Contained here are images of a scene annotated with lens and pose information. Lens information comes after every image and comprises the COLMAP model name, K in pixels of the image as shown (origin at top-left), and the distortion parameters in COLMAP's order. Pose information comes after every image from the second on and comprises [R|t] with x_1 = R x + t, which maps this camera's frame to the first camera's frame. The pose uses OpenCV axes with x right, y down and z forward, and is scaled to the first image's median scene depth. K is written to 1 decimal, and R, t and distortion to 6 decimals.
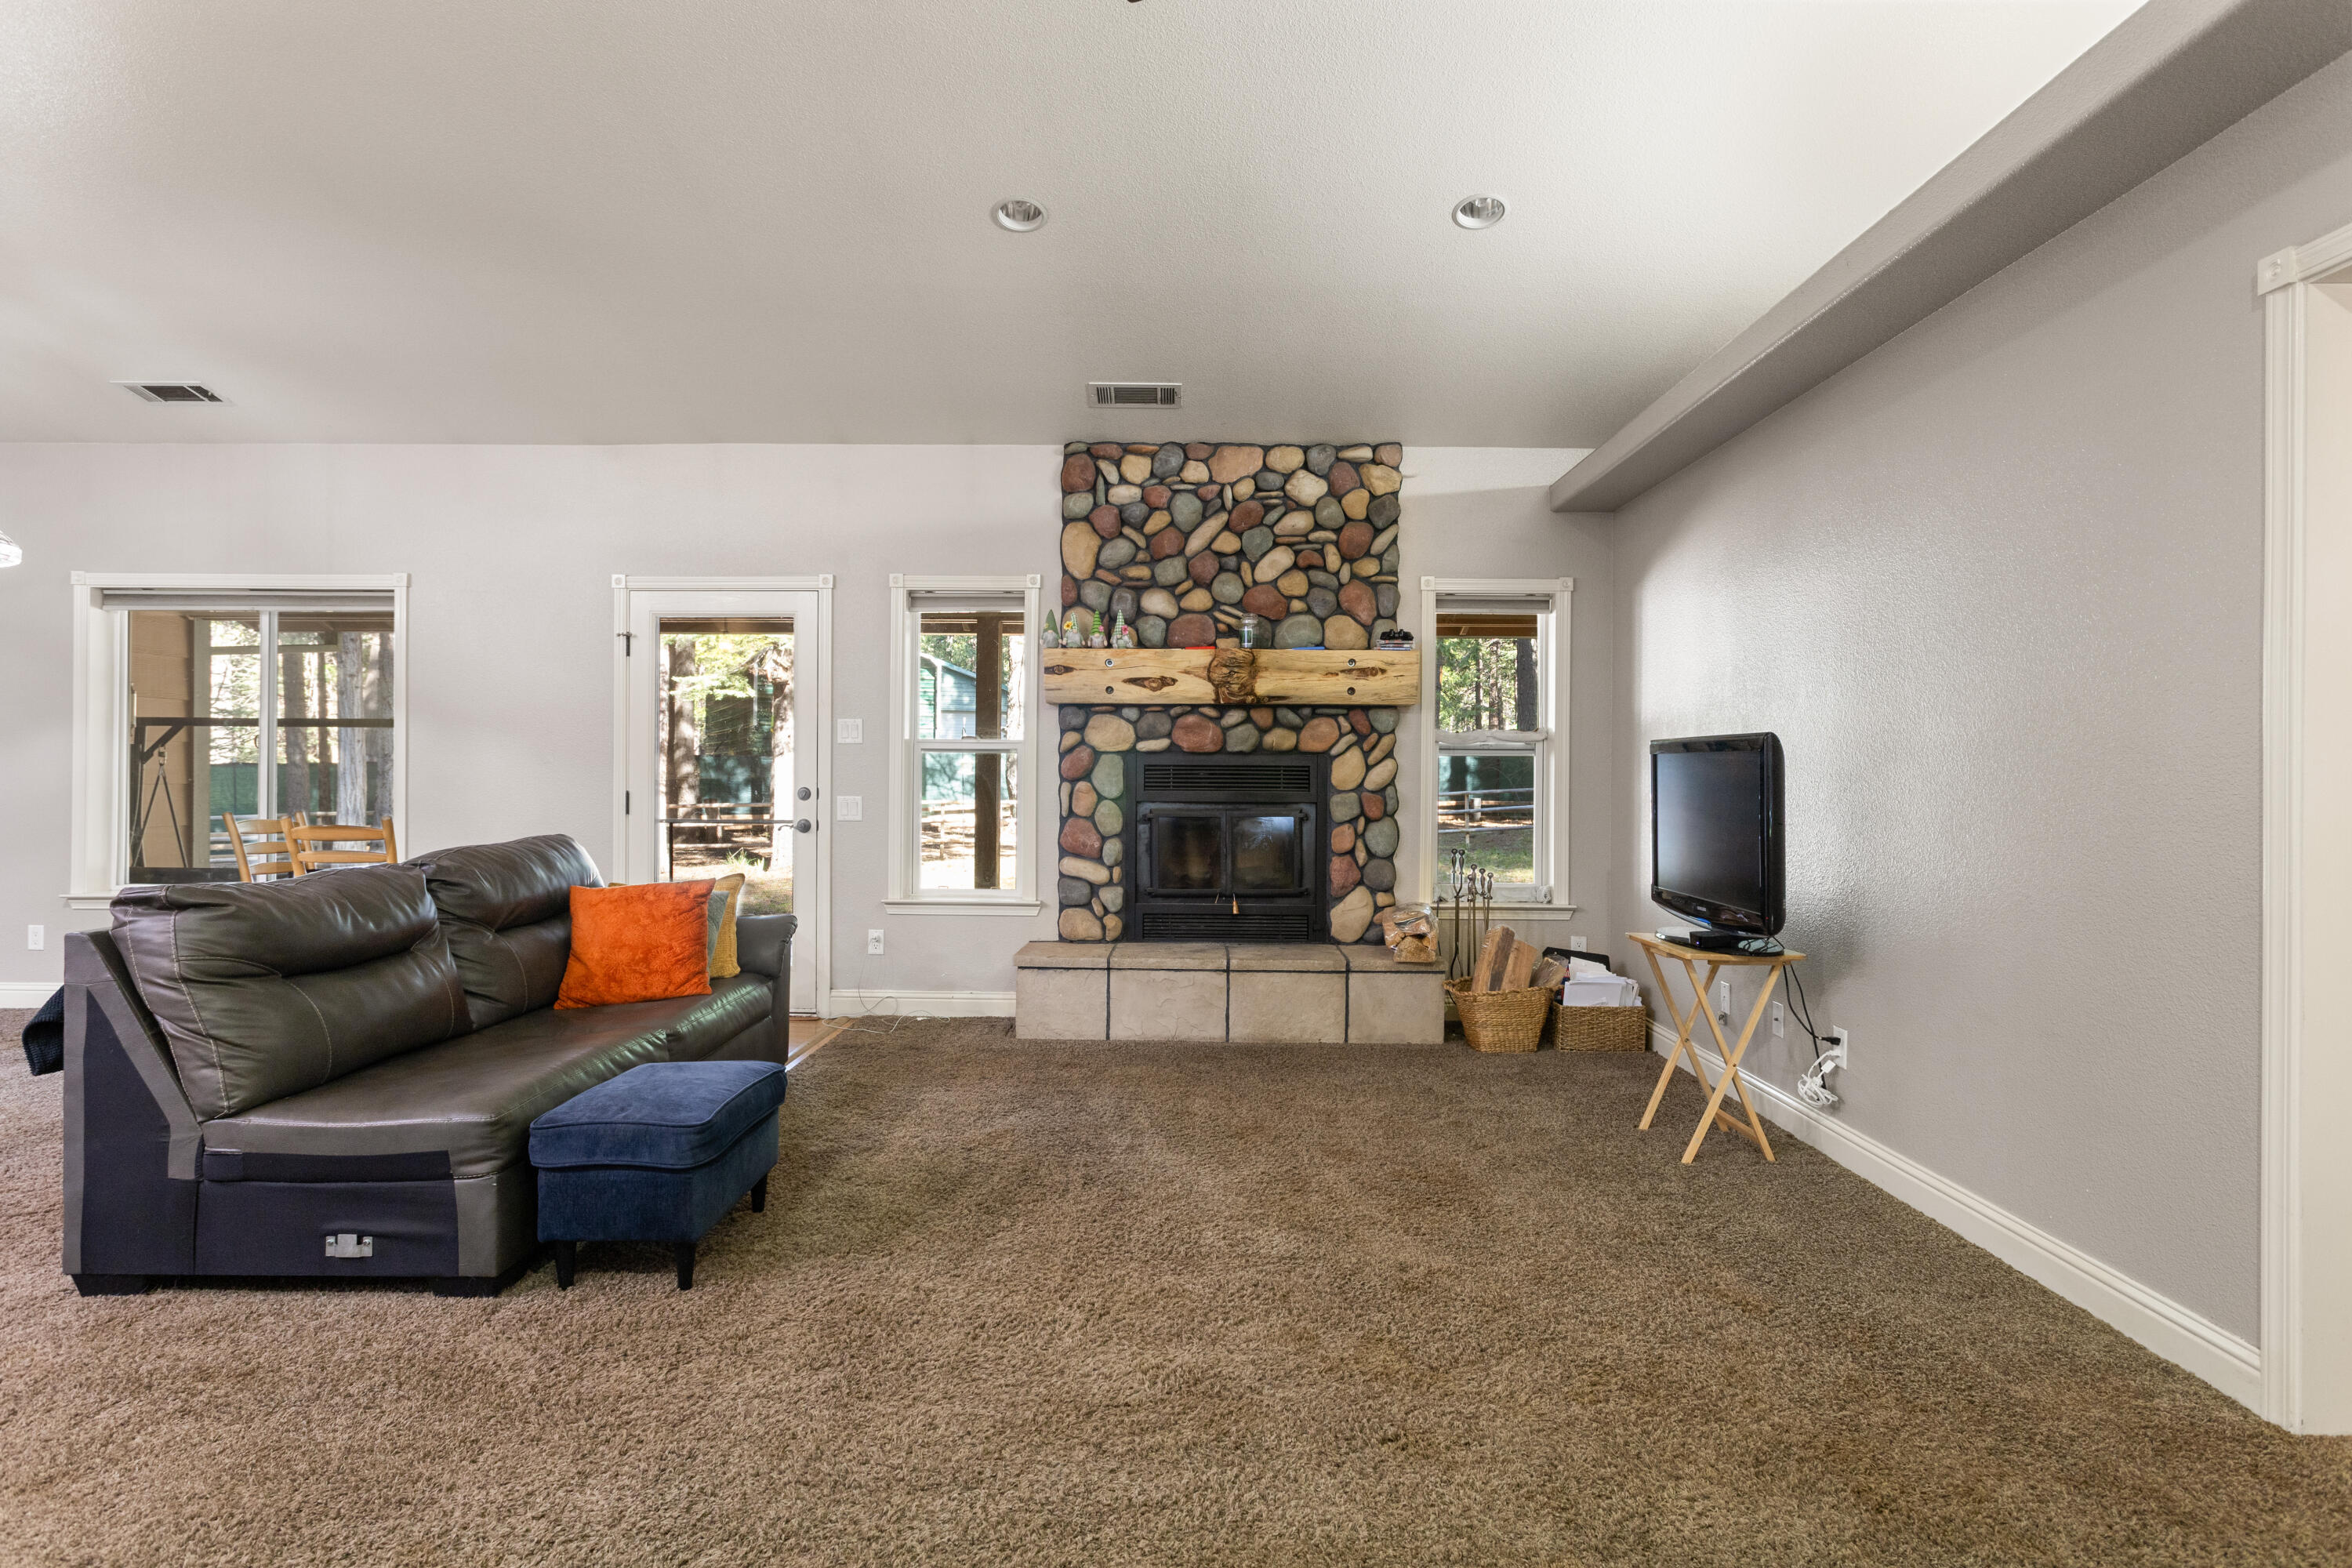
lens RADIAL K [[1211.2, 0, 1176.3], [0, 1211.2, 765.3], [0, 0, 1]] dist [-0.004647, 0.000170]
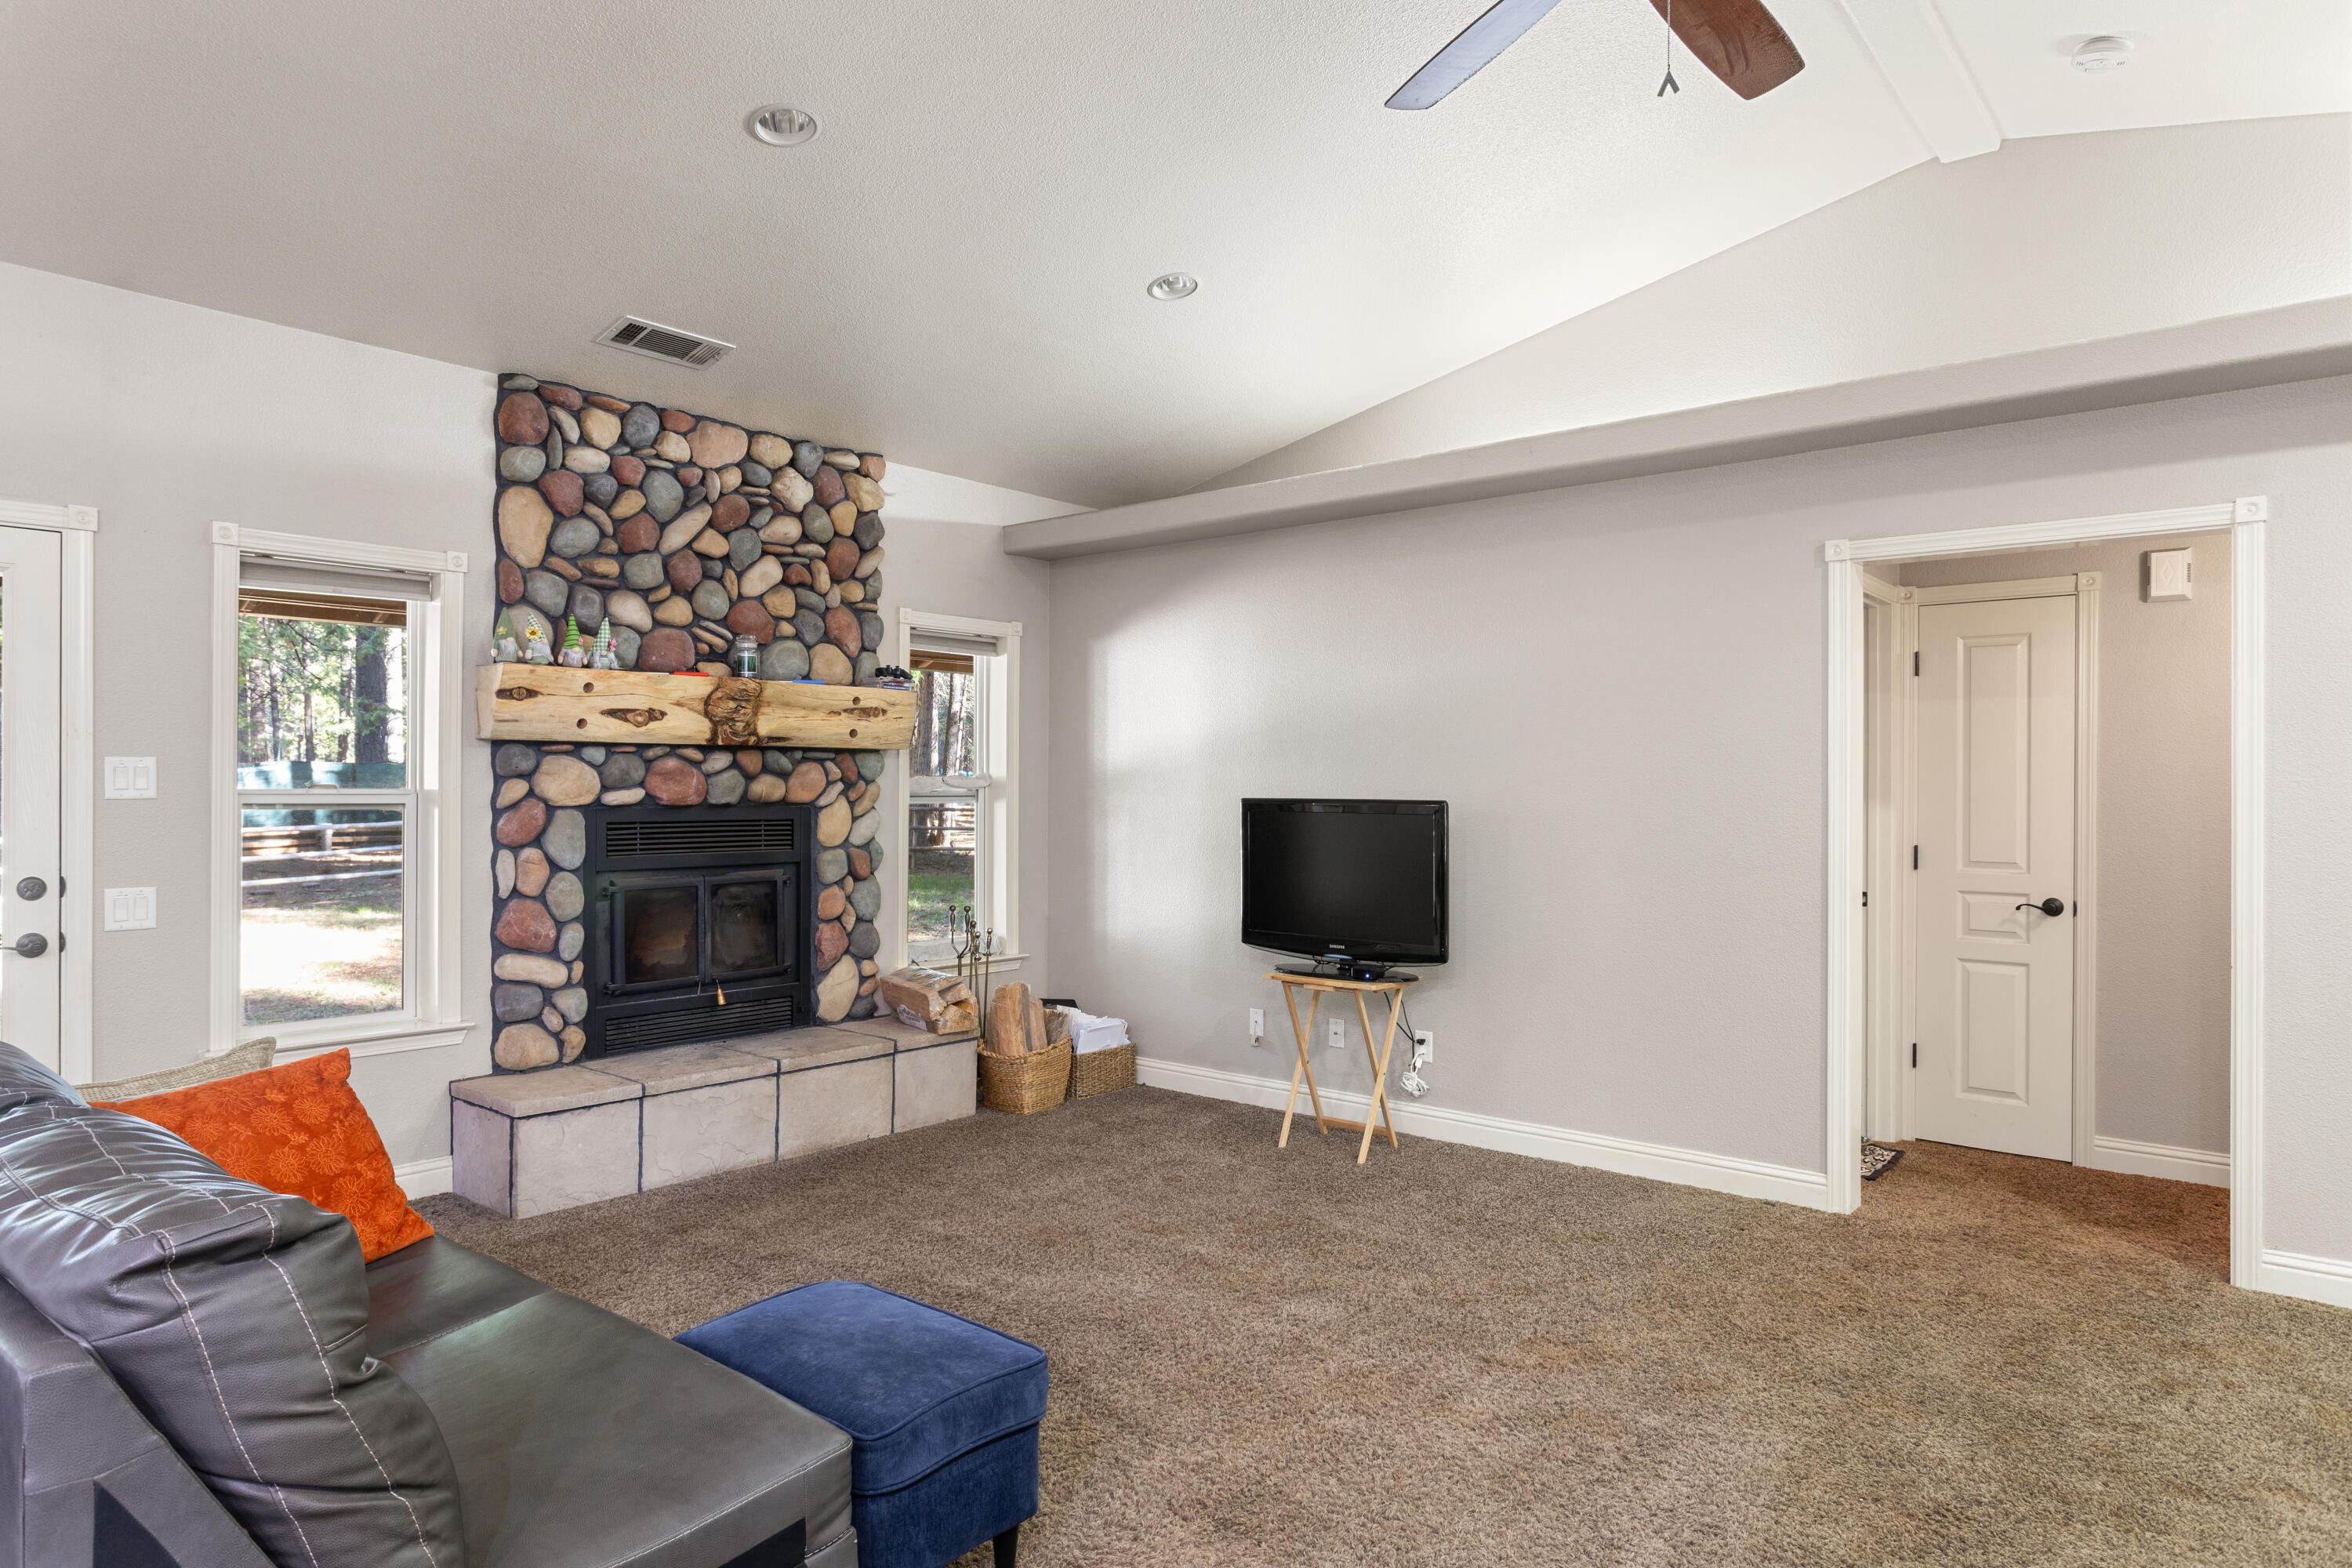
lens RADIAL K [[1388.3, 0, 1176.0], [0, 1388.3, 784.0], [0, 0, 1]] dist [-0.004626, 0.000861]
pose [[0.640231, -0.003381, 0.768175, -0.466460], [-0.002242, 0.999978, 0.006269, -0.030973], [-0.768179, -0.005736, 0.640209, 0.176015]]
